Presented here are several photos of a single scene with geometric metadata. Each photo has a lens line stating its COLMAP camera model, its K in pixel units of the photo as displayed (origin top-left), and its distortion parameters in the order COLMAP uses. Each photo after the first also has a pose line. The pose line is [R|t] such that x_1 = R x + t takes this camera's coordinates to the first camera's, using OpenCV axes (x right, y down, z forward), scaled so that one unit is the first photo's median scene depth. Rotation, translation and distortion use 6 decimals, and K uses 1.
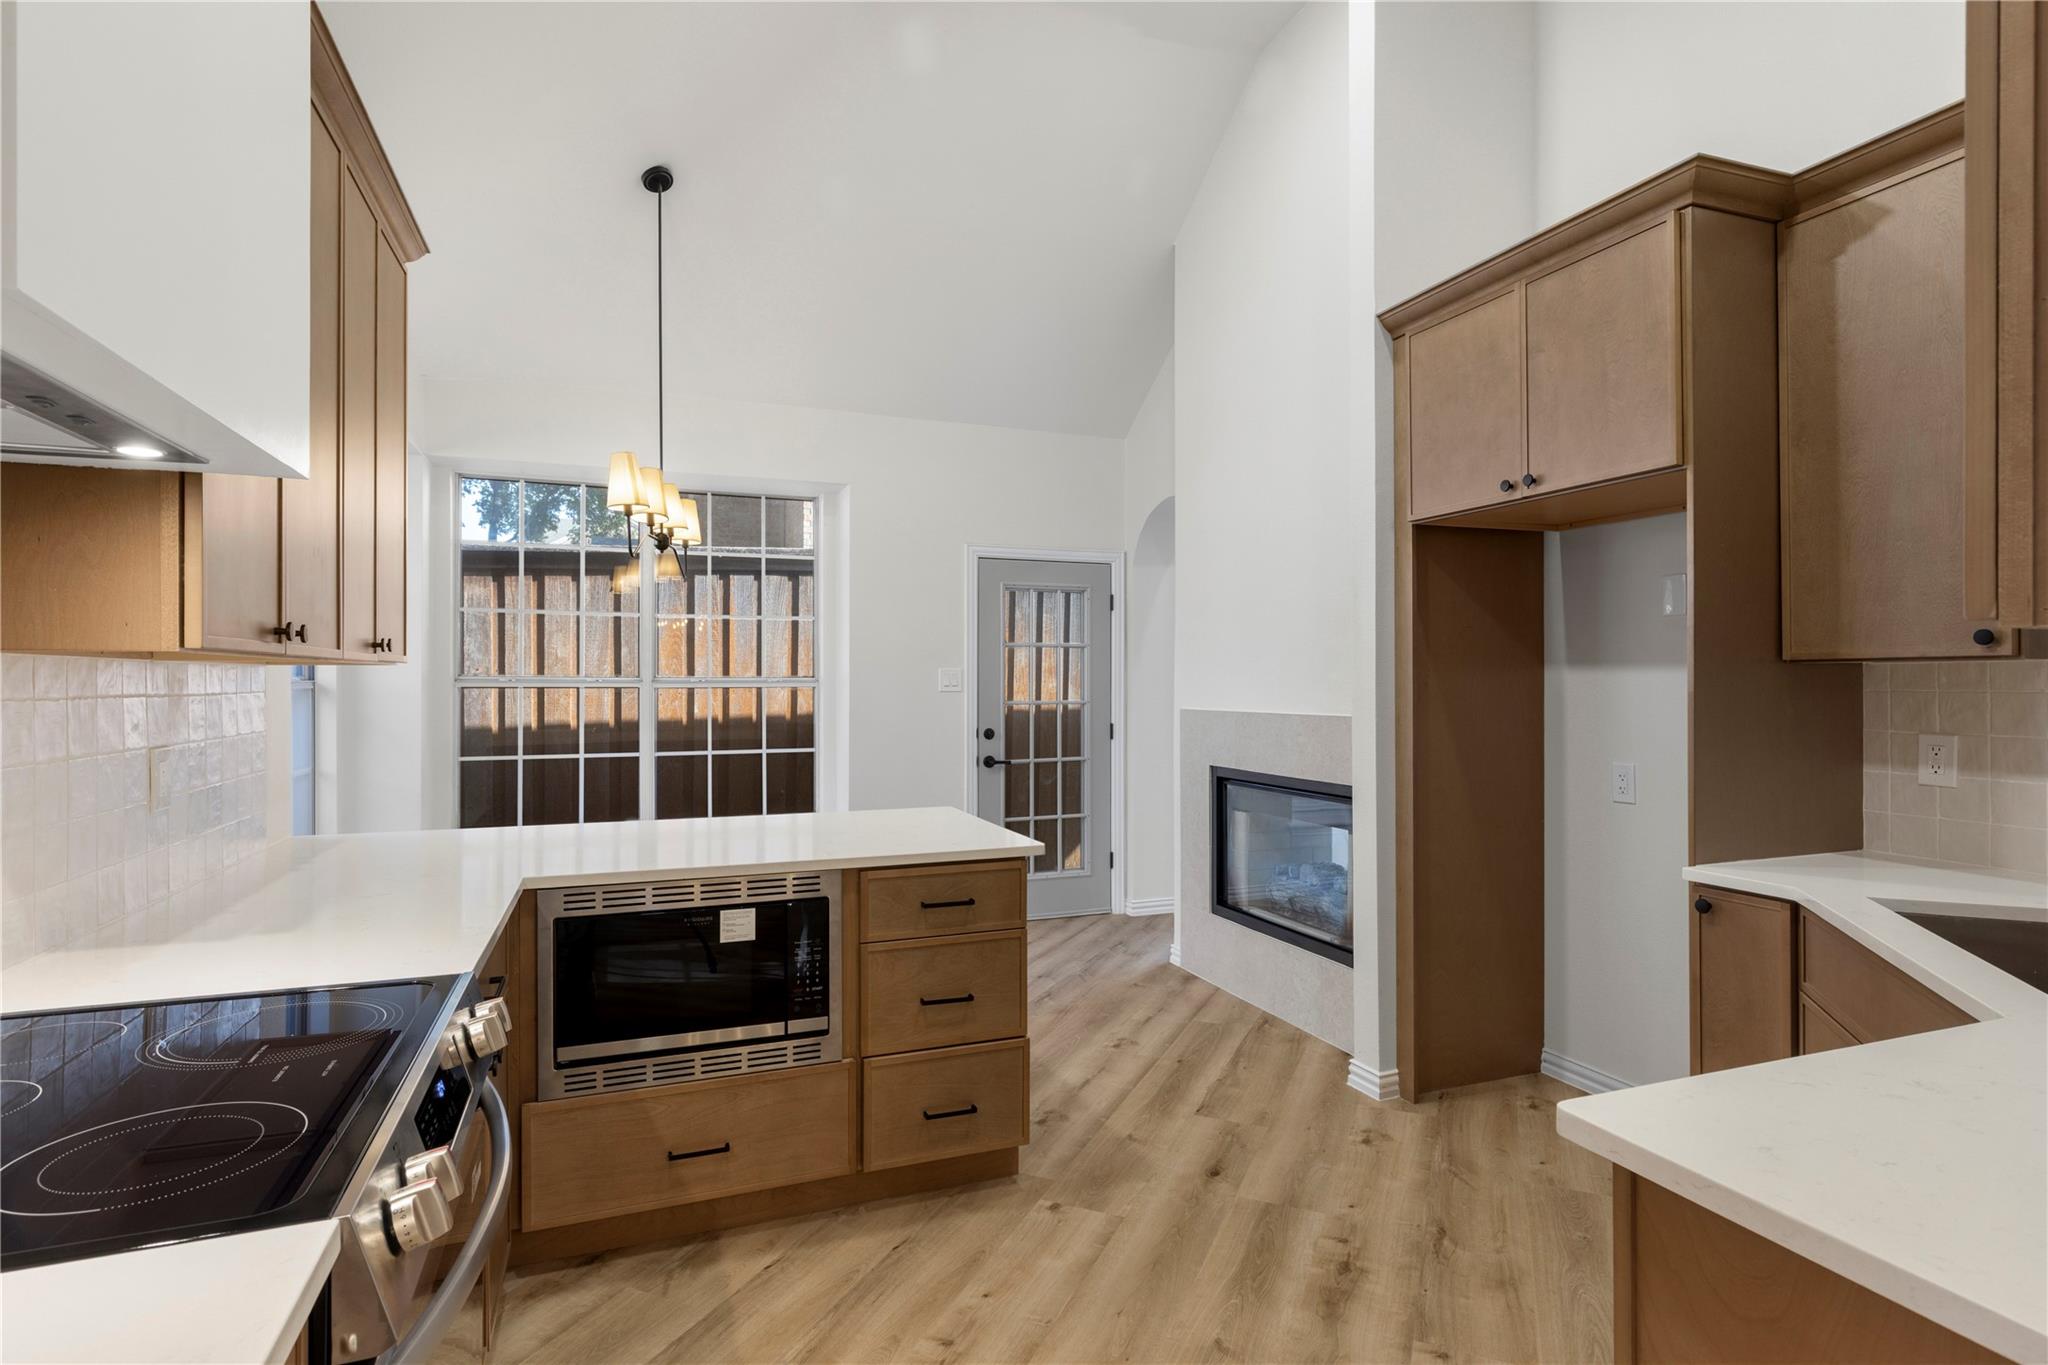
lens RADIAL K [[1045.5, 0, 1024.0], [0, 1045.5, 682.5], [0, 0, 1]] dist [0.000243, 0.000001]
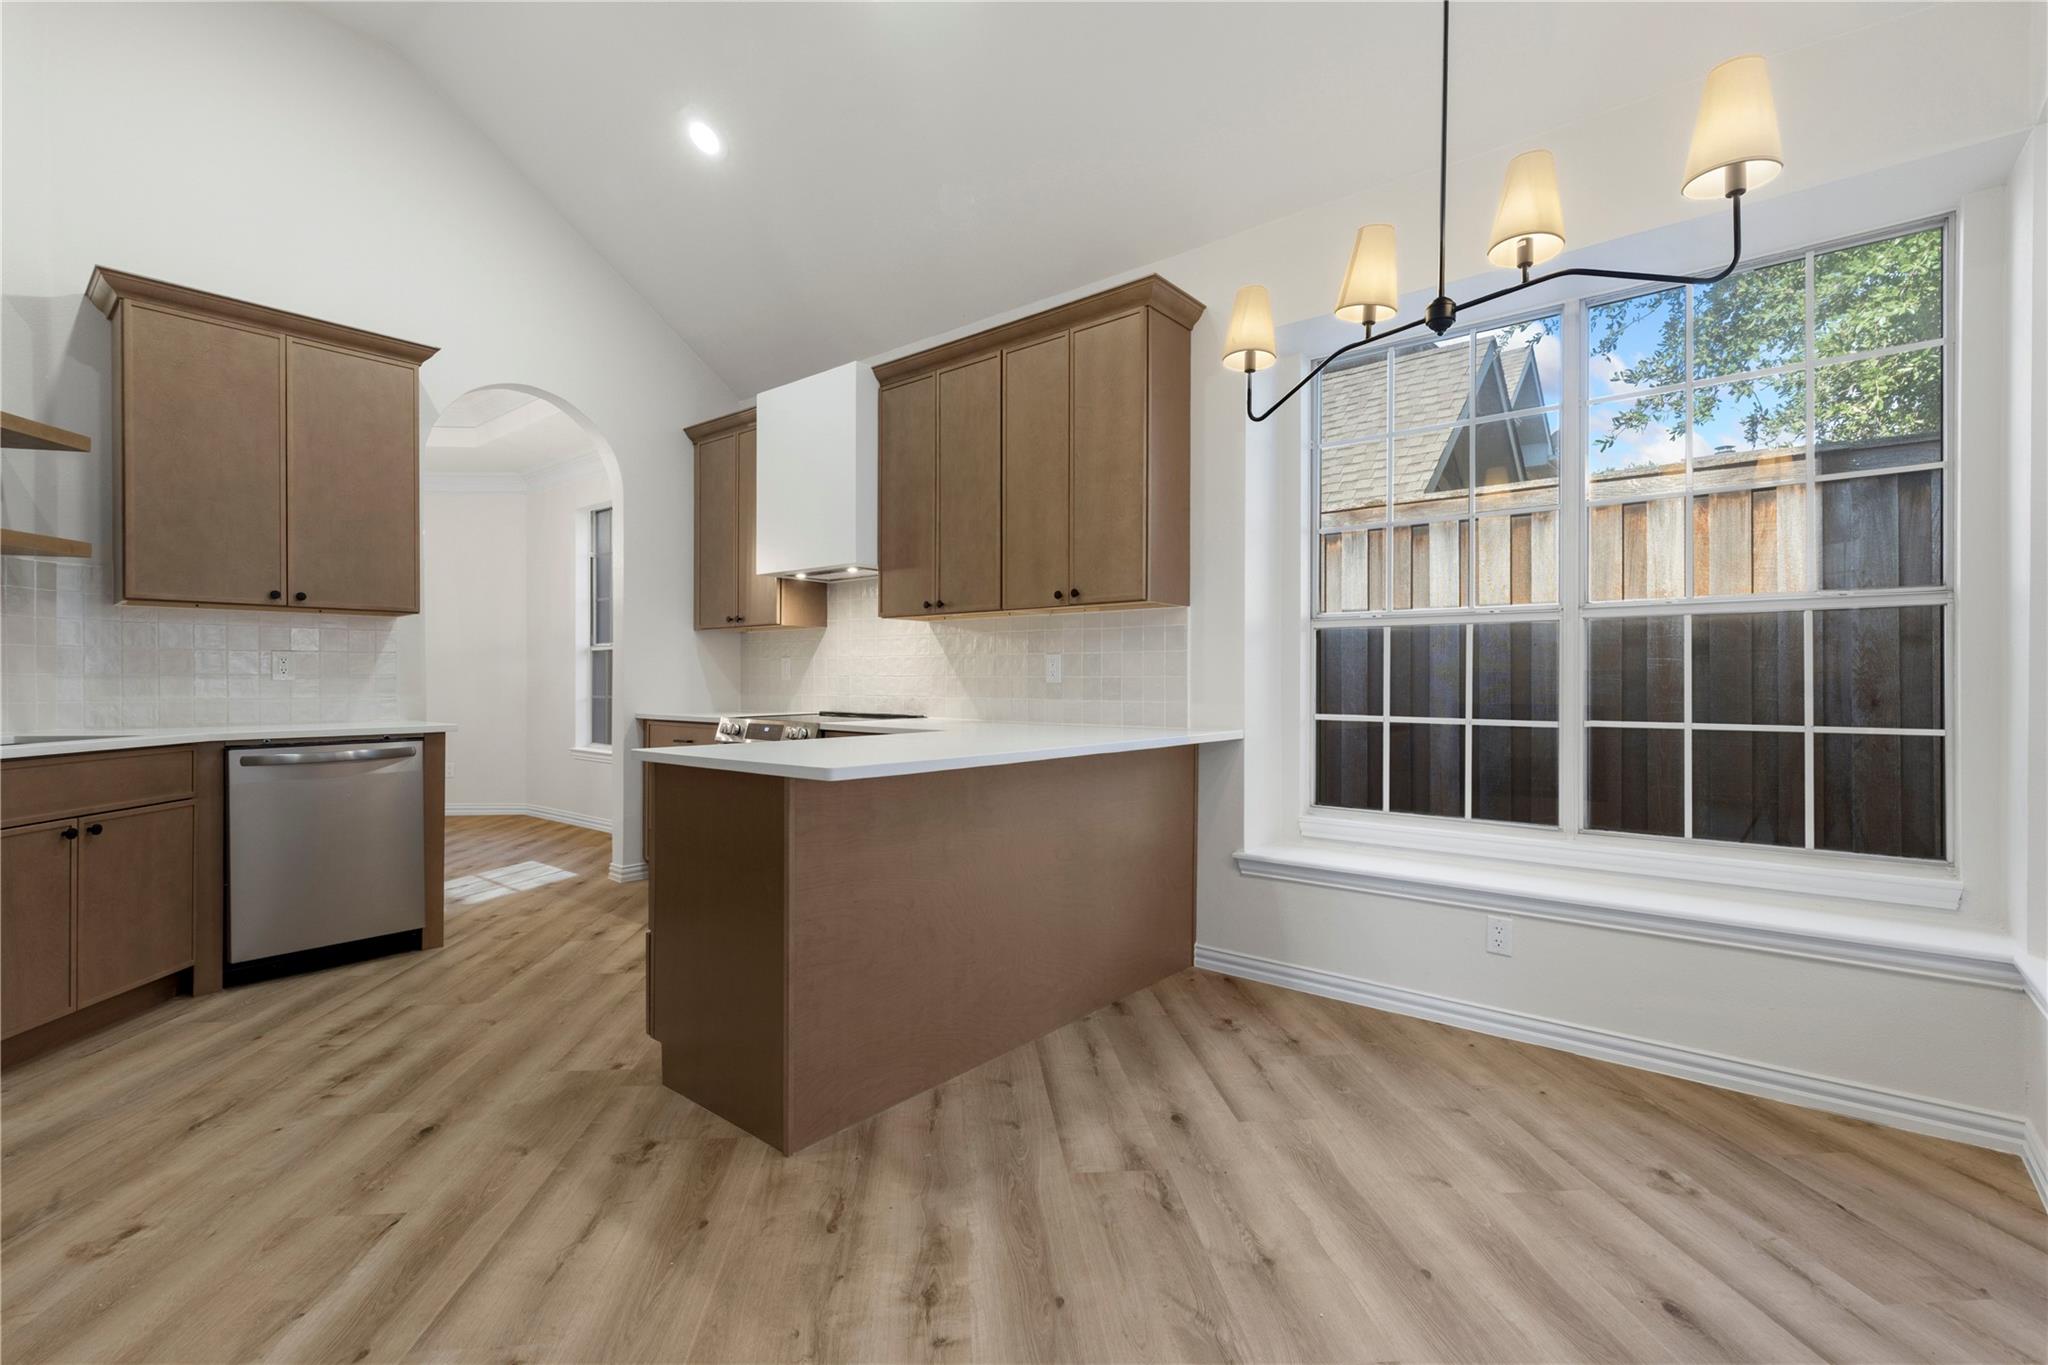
lens RADIAL K [[904.8, 0, 996.6], [0, 904.8, 678.4], [0, 0, 1]] dist [0.009658, -0.000431]
pose [[-0.885210, -0.002244, -0.465187, 0.111449], [-0.004724, 0.999980, 0.004167, 0.076718], [0.465168, 0.005886, -0.885203, 1.853737]]
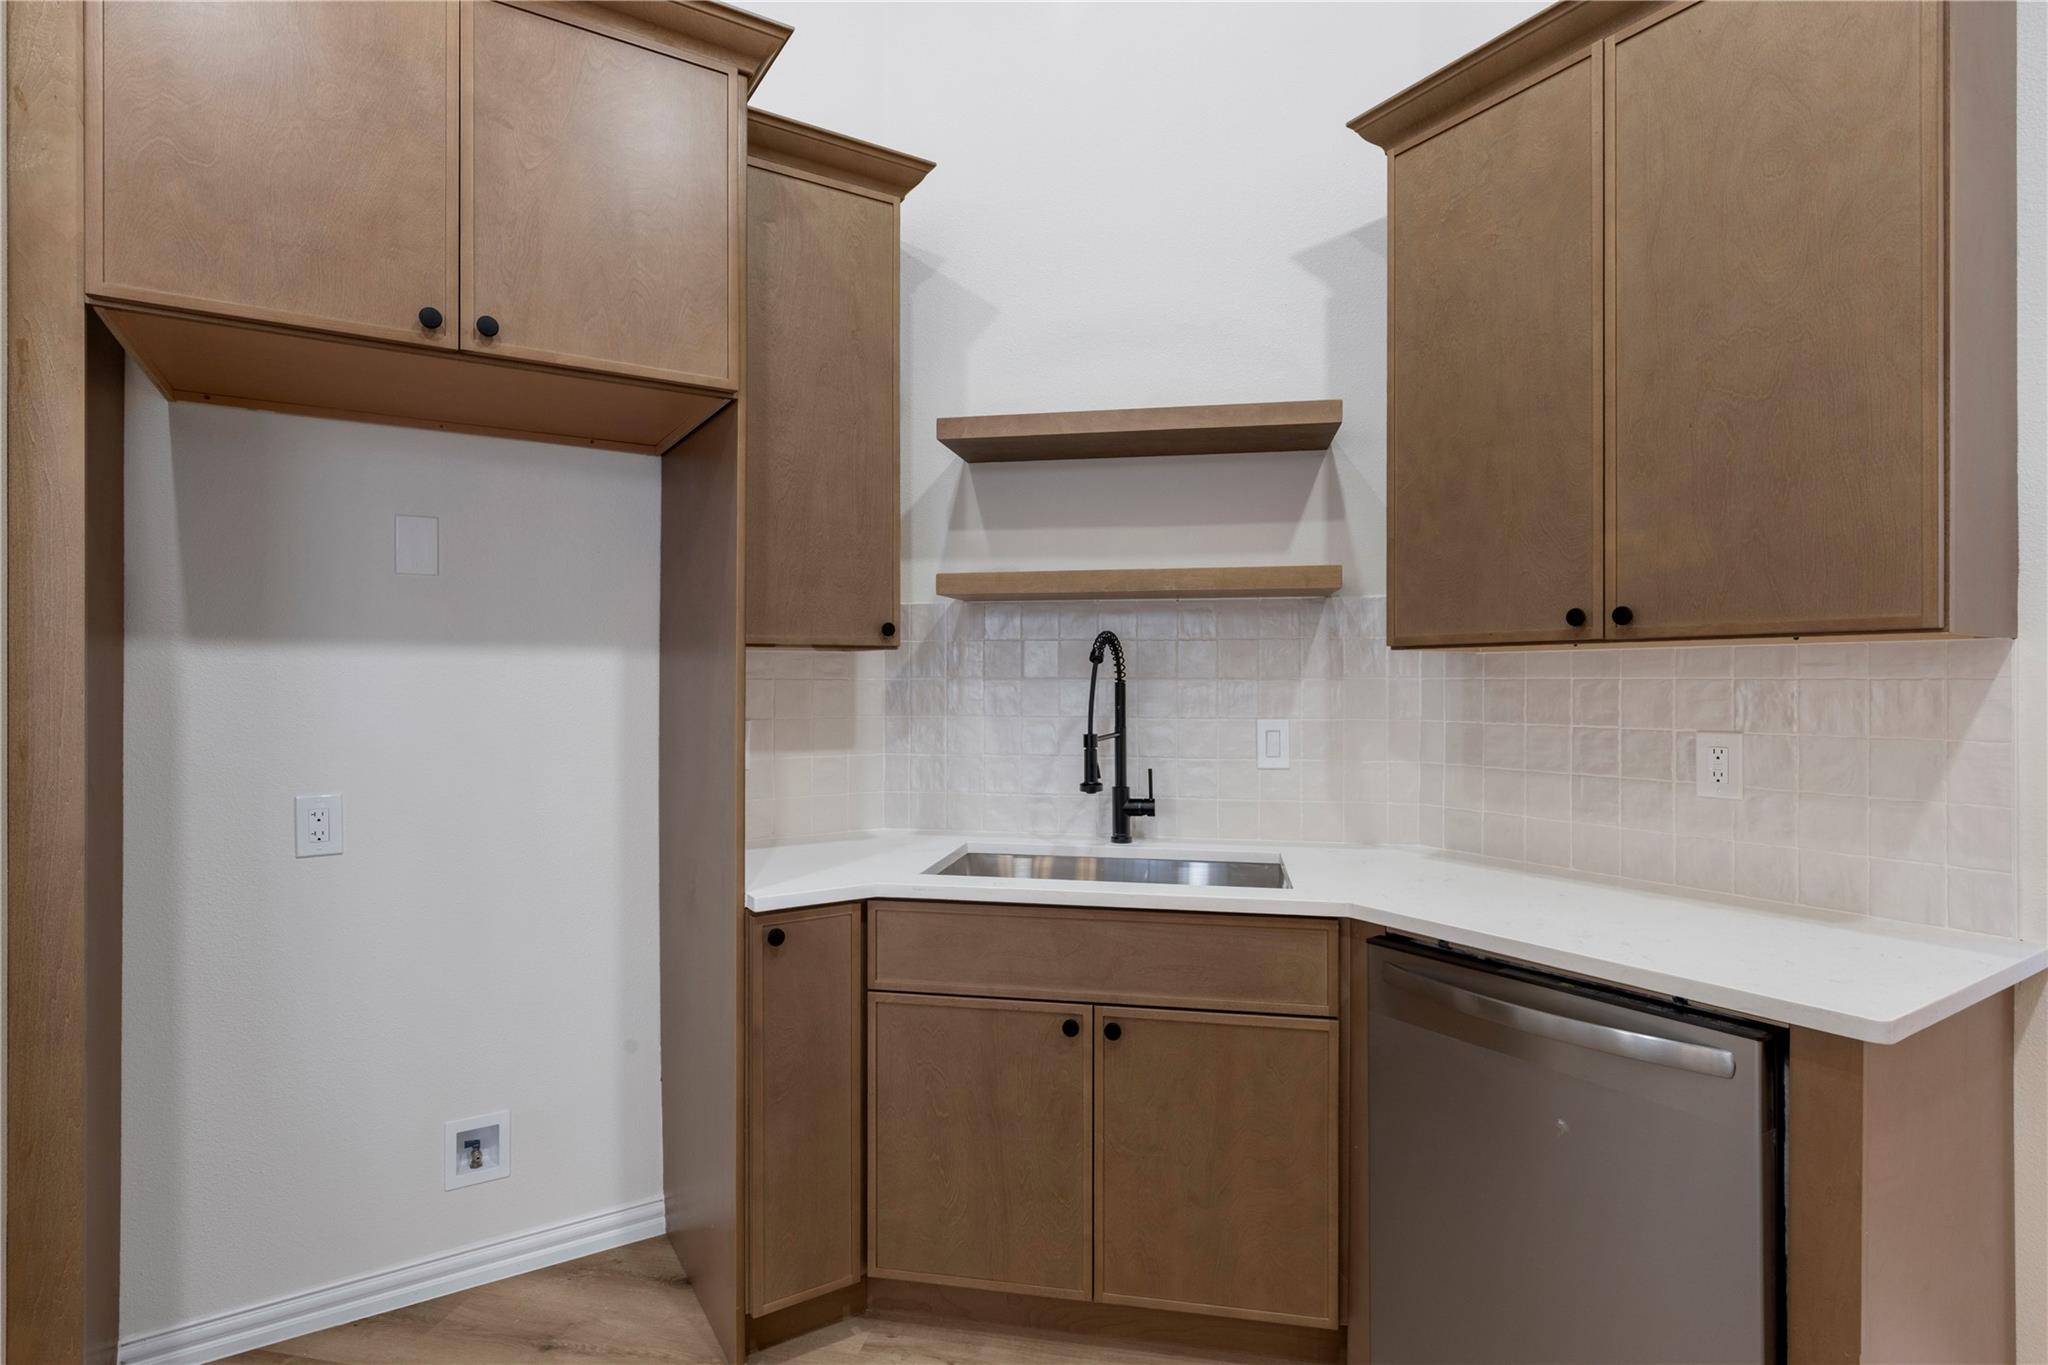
lens RADIAL K [[1013.8, 0, 1017.2], [0, 1013.8, 675.9], [0, 0, 1]] dist [-0.000783, 0.000128]
pose [[-0.200616, 0.004767, 0.979658, -0.140728], [0.006394, 0.999973, -0.003557, 0.010780], [-0.979649, 0.005550, -0.200642, 0.789712]]
